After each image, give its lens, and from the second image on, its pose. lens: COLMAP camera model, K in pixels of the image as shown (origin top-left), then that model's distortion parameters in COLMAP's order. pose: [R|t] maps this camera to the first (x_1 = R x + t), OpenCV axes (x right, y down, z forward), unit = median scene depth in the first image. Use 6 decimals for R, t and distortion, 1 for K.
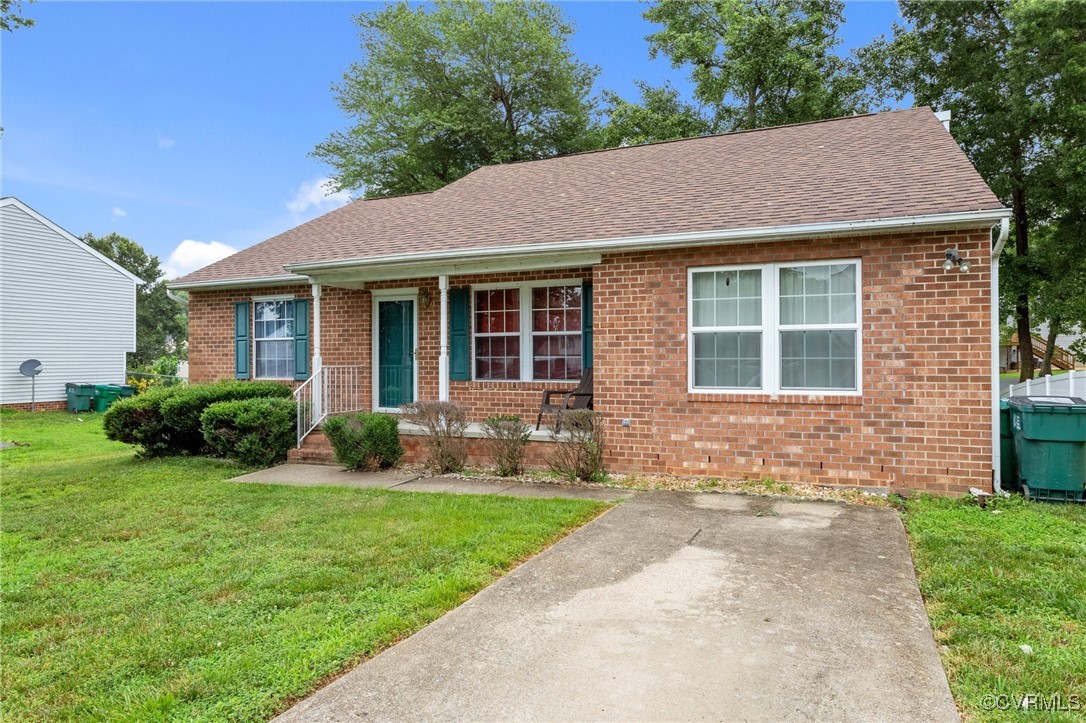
lens RADIAL K [[710.2, 0, 541.5], [0, 710.2, 358.3], [0, 0, 1]] dist [-0.005499, 0.001312]
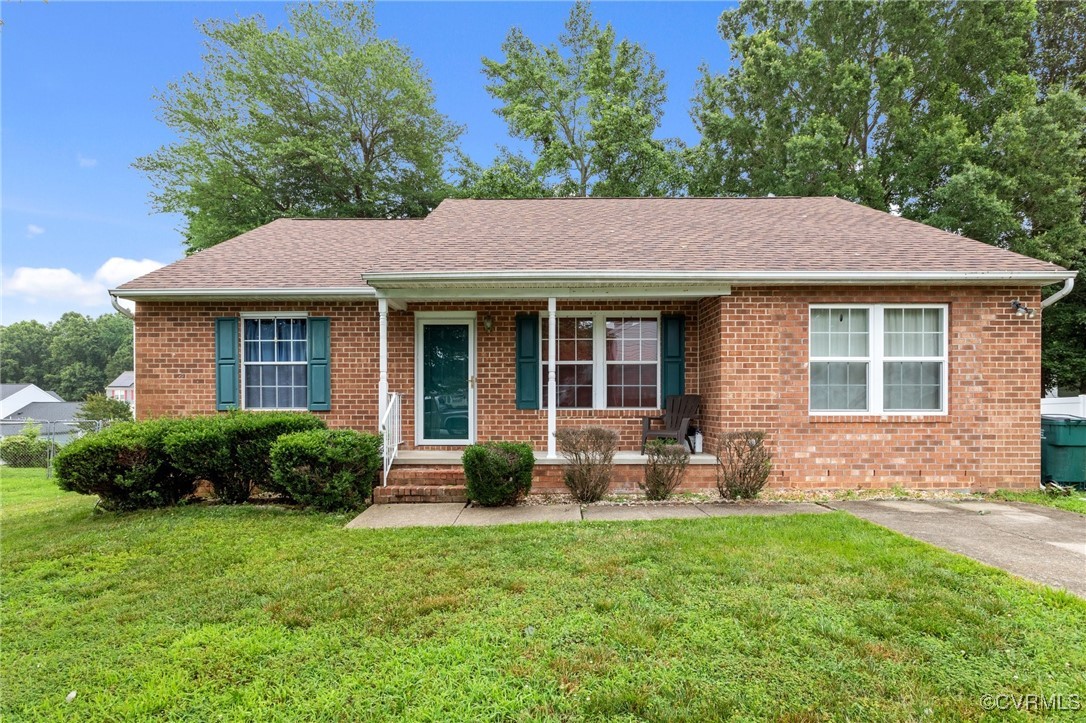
lens RADIAL K [[614.7, 0, 540.3], [0, 614.7, 407.3], [0, 0, 1]] dist [-0.001219, 0.002008]
pose [[0.910974, 0.000430, 0.412464, -0.565378], [-0.002473, 0.999987, 0.004420, 0.031981], [-0.412457, -0.005047, 0.910963, 0.280755]]
